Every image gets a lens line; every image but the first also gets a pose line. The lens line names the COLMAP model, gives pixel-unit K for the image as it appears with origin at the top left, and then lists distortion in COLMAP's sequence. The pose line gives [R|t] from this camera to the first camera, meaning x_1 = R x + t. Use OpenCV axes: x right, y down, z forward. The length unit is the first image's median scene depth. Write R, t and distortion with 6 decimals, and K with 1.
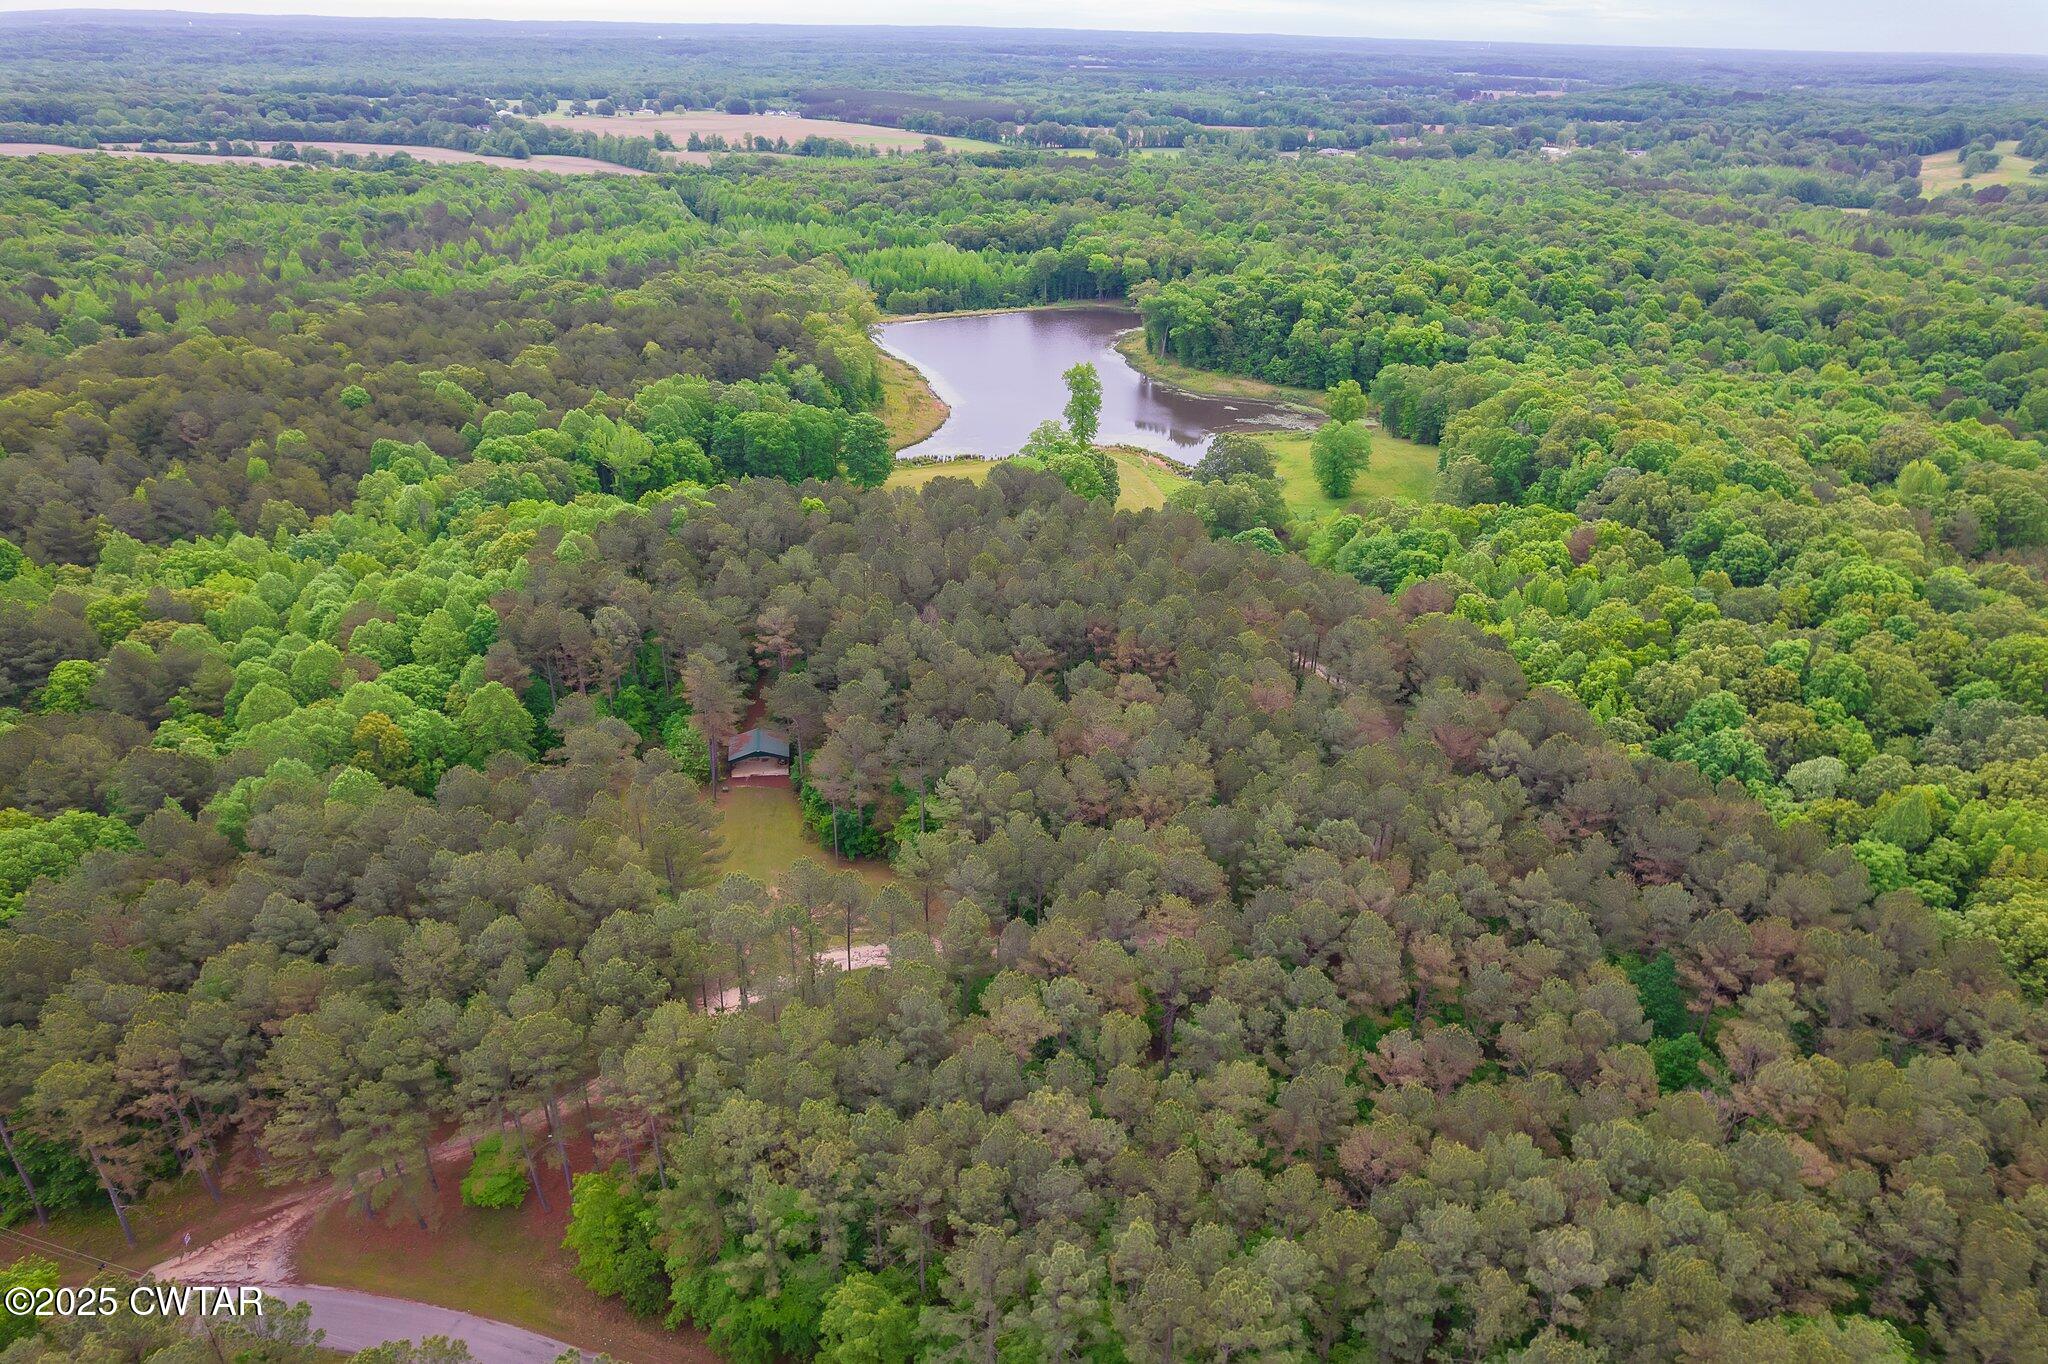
lens RADIAL K [[1308.0, 0, 1034.3], [0, 1308.0, 699.5], [0, 0, 1]] dist [-0.078988, 0.069888]
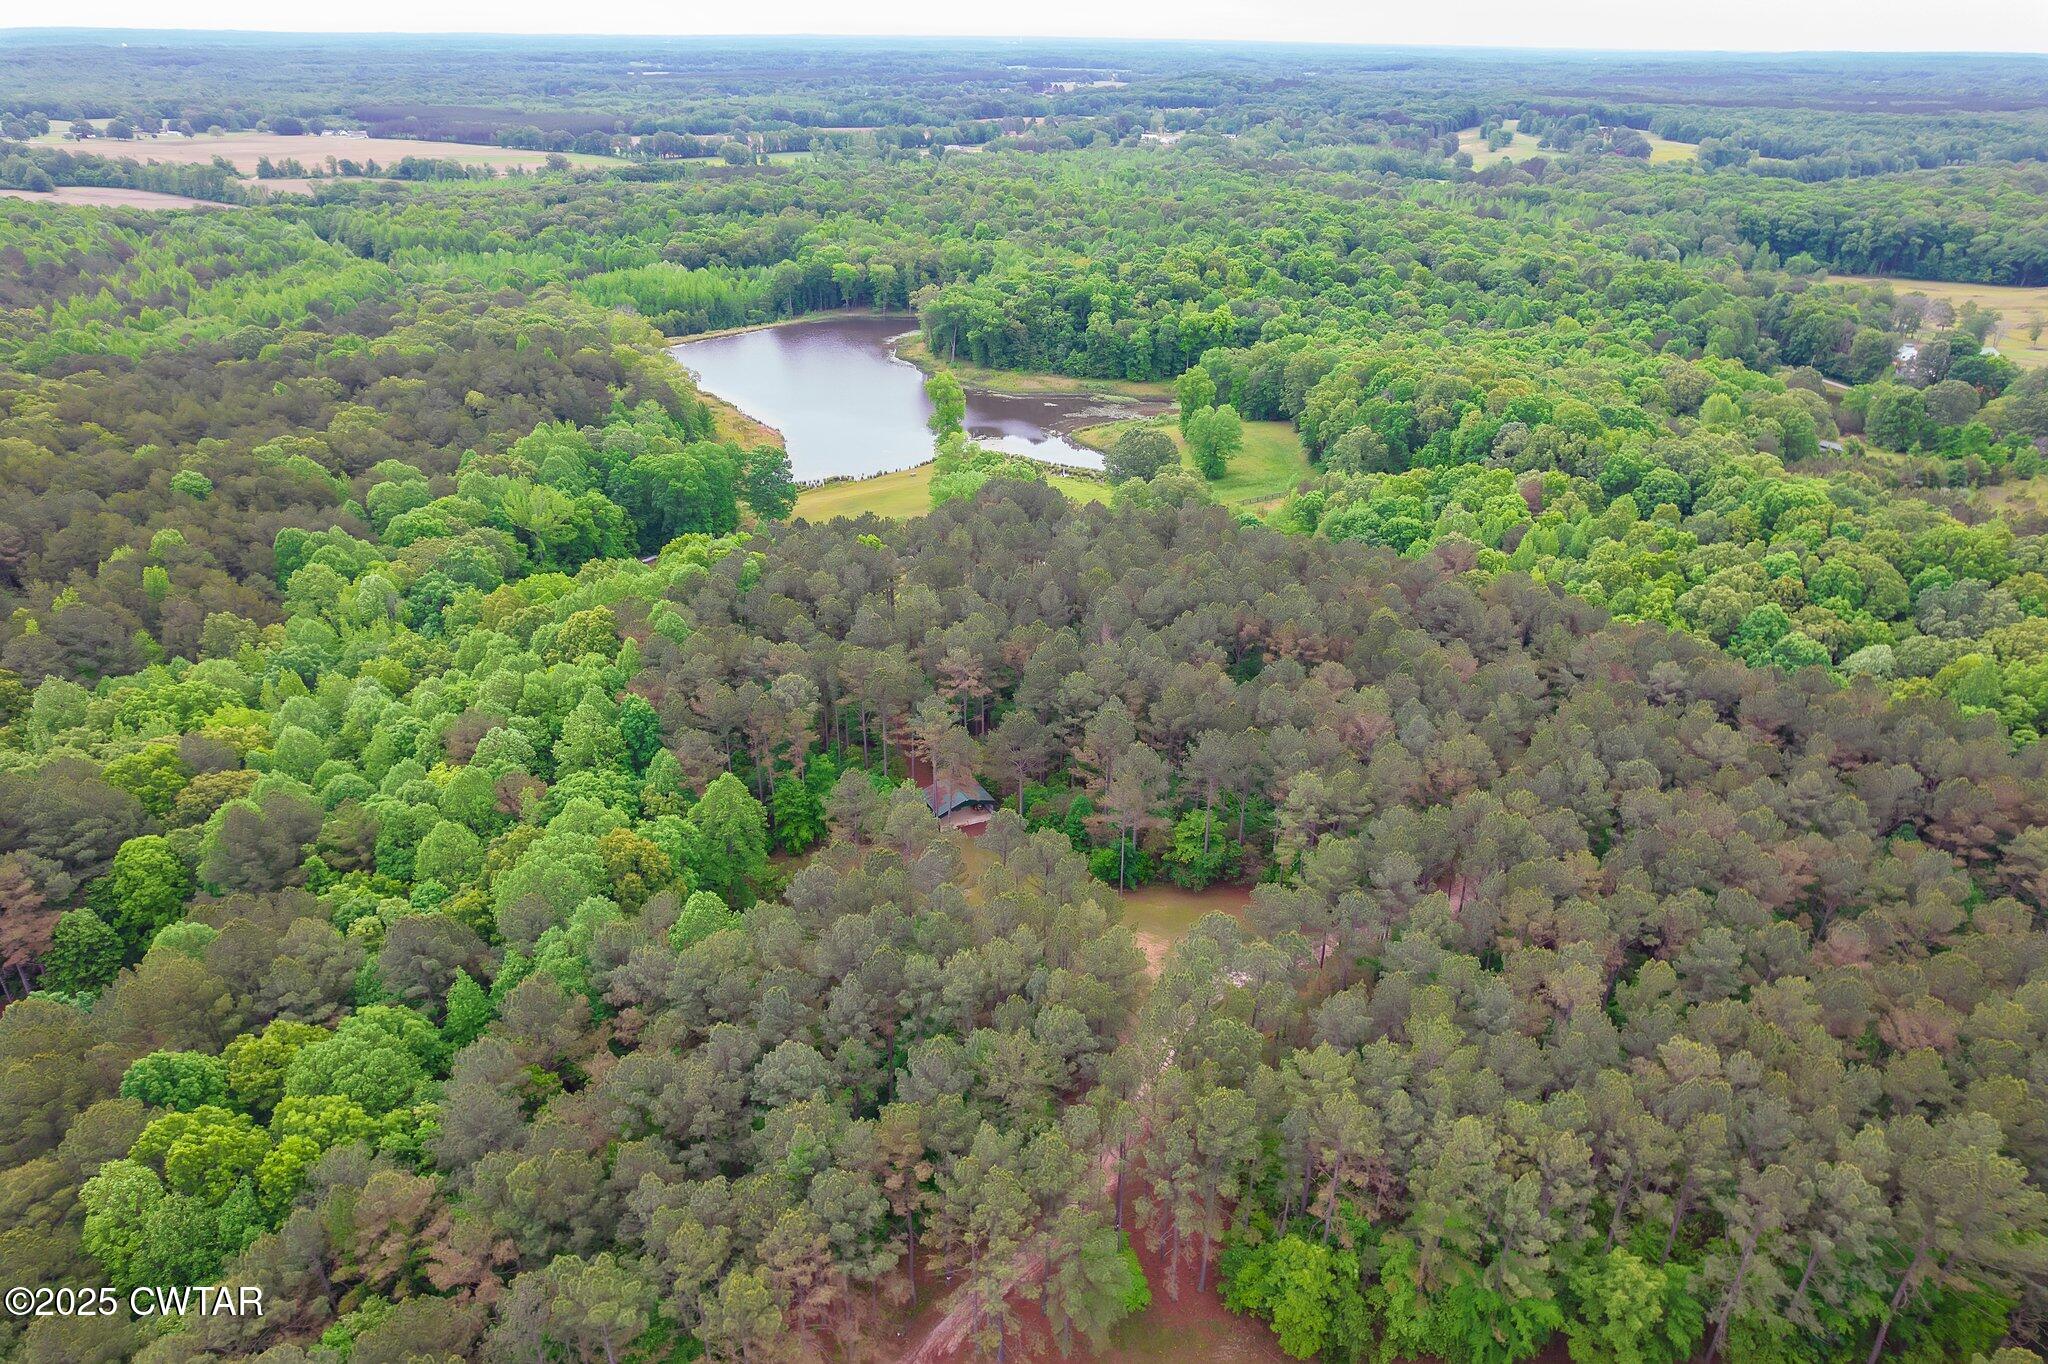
lens RADIAL K [[1308.0, 0, 1035.9], [0, 1308.0, 702.6], [0, 0, 1]] dist [-0.078988, 0.069888]
pose [[0.948834, -0.153949, 0.275707, -0.146002], [0.153381, 0.987881, 0.023757, -0.016114], [-0.276023, 0.019747, 0.960948, 0.022838]]
